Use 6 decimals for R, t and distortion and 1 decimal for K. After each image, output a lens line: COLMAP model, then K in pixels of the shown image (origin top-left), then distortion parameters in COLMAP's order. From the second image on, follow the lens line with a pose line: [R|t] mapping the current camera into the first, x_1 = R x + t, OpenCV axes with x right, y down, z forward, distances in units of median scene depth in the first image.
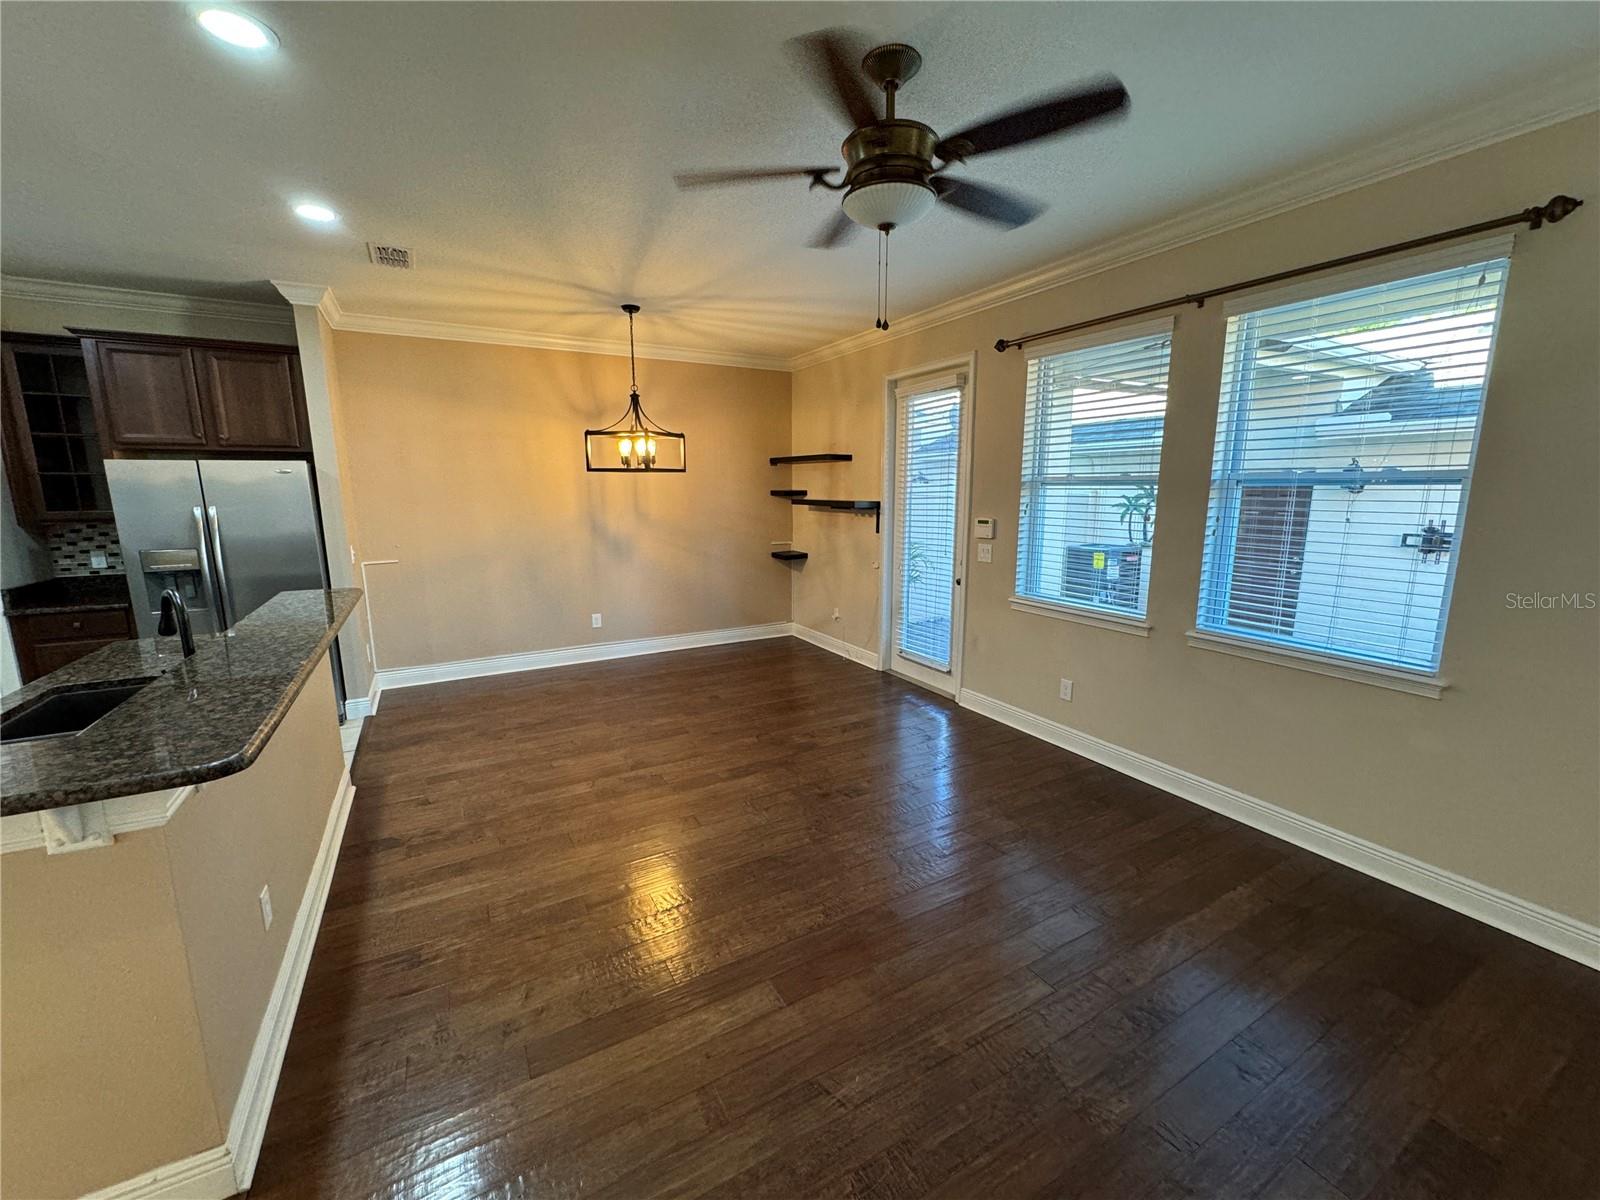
lens RADIAL K [[637.6, 0, 800.7], [0, 637.6, 599.3], [0, 0, 1]] dist [0.003415, 0.000189]
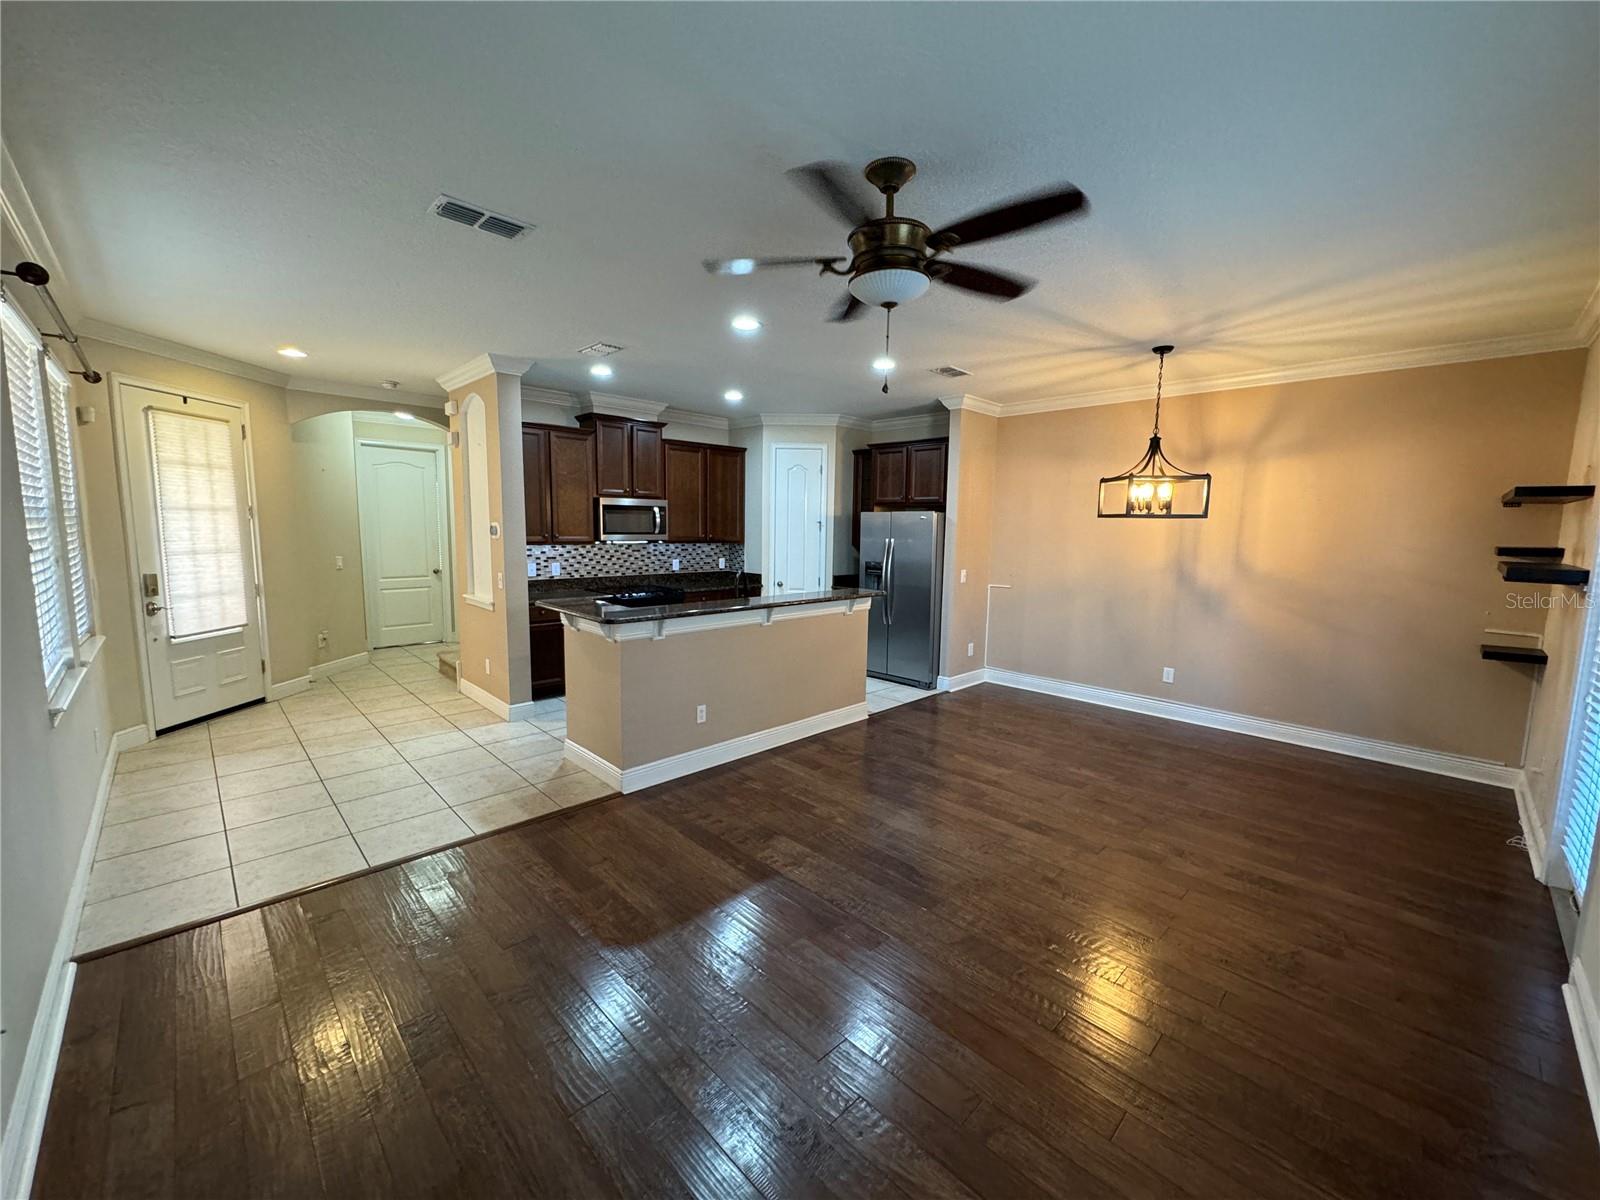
lens RADIAL K [[637.6, 0, 797.3], [0, 637.6, 598.9], [0, 0, 1]] dist [0.003415, 0.000189]
pose [[0.260219, 0.120278, -0.958029, 0.547600], [-0.188128, 0.979511, 0.071876, -0.052705], [0.947045, 0.161528, 0.277515, 0.268531]]
